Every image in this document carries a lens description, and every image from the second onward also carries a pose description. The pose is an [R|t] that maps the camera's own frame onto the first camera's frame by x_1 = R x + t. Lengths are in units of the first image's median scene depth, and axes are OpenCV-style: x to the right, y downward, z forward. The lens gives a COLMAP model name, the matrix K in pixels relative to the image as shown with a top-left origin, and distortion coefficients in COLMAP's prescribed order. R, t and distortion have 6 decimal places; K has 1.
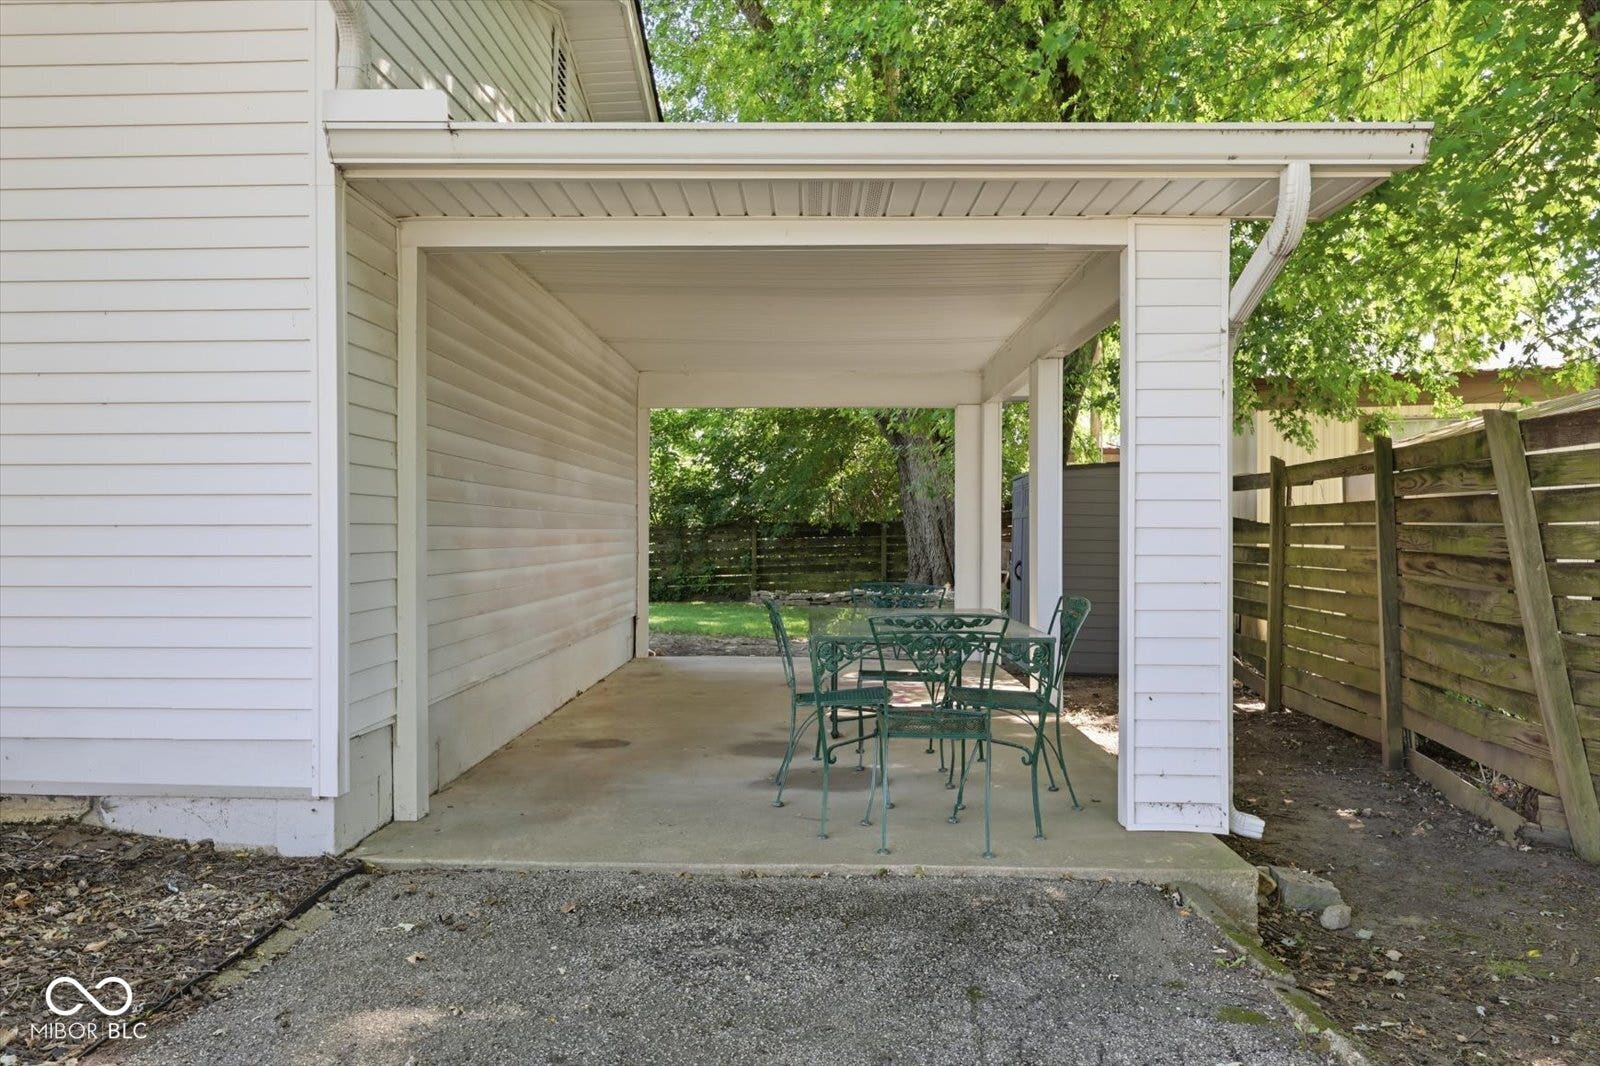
lens RADIAL K [[653.8, 0, 800.3], [0, 653.8, 537.5], [0, 0, 1]] dist [0.000315, -0.000069]
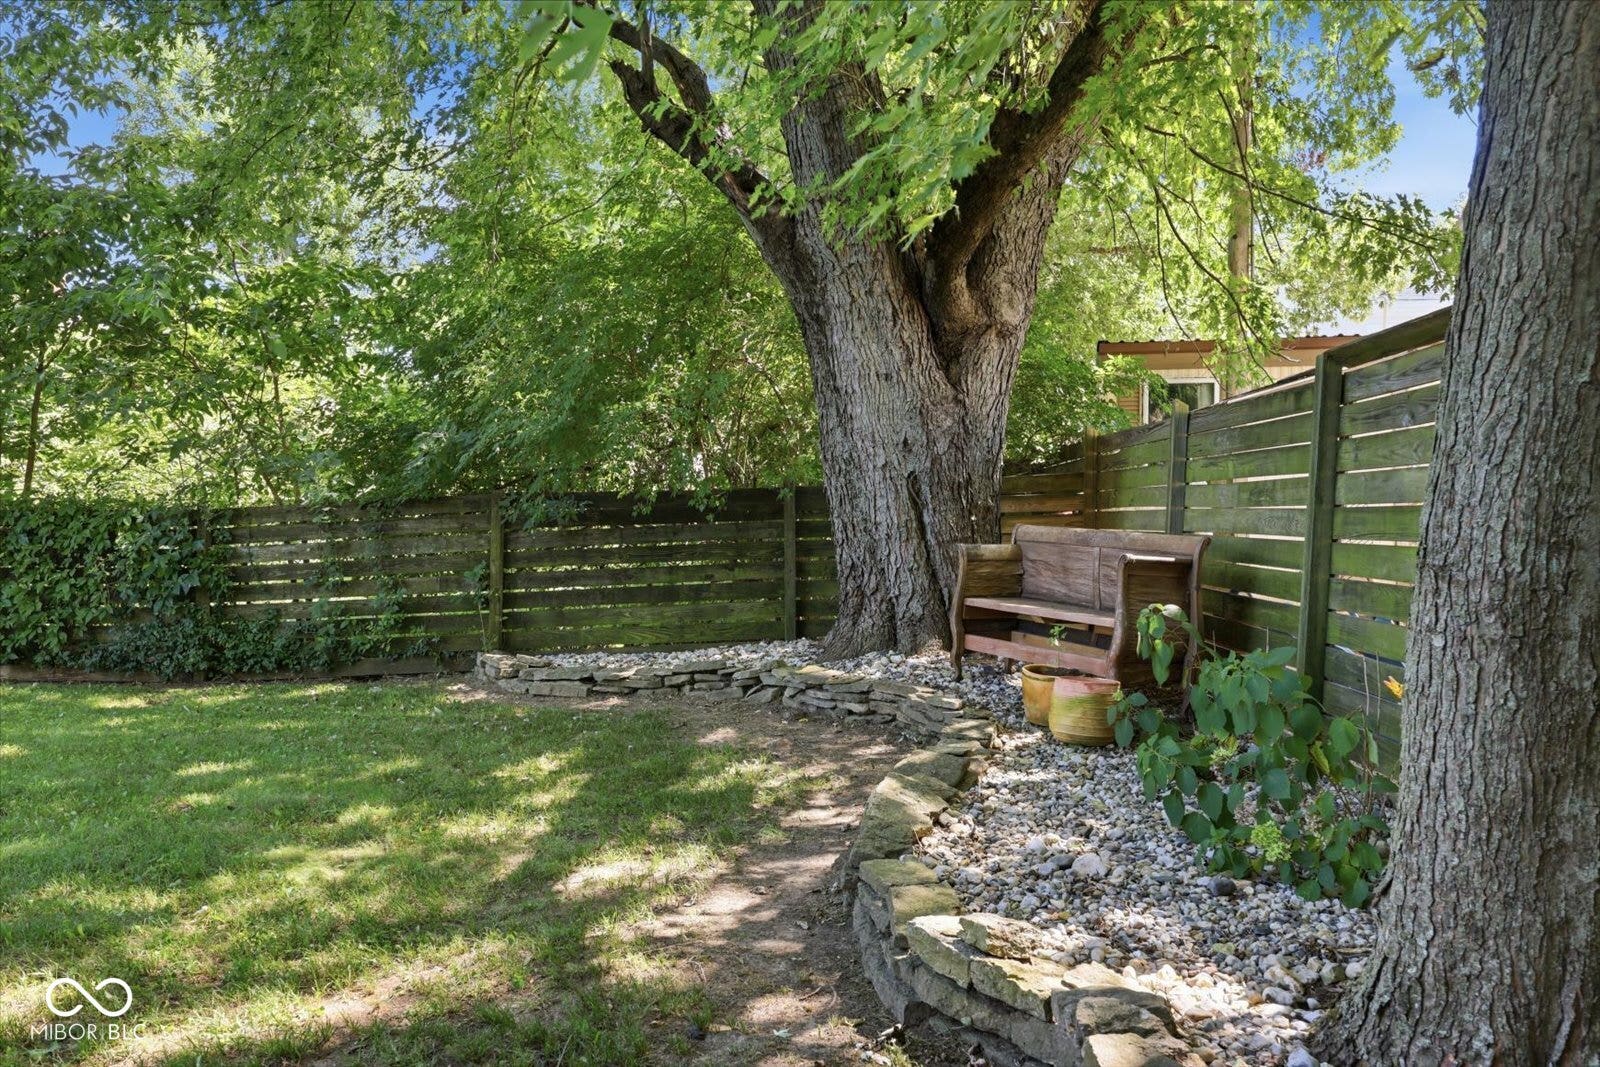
lens RADIAL K [[653.8, 0, 800.3], [0, 653.8, 538.0], [0, 0, 1]] dist [0.000315, -0.000069]
pose [[0.997753, -0.008518, 0.066460, 0.110916], [0.008380, 0.999962, 0.002352, 0.008589], [-0.066477, -0.001789, 0.997786, 0.567542]]
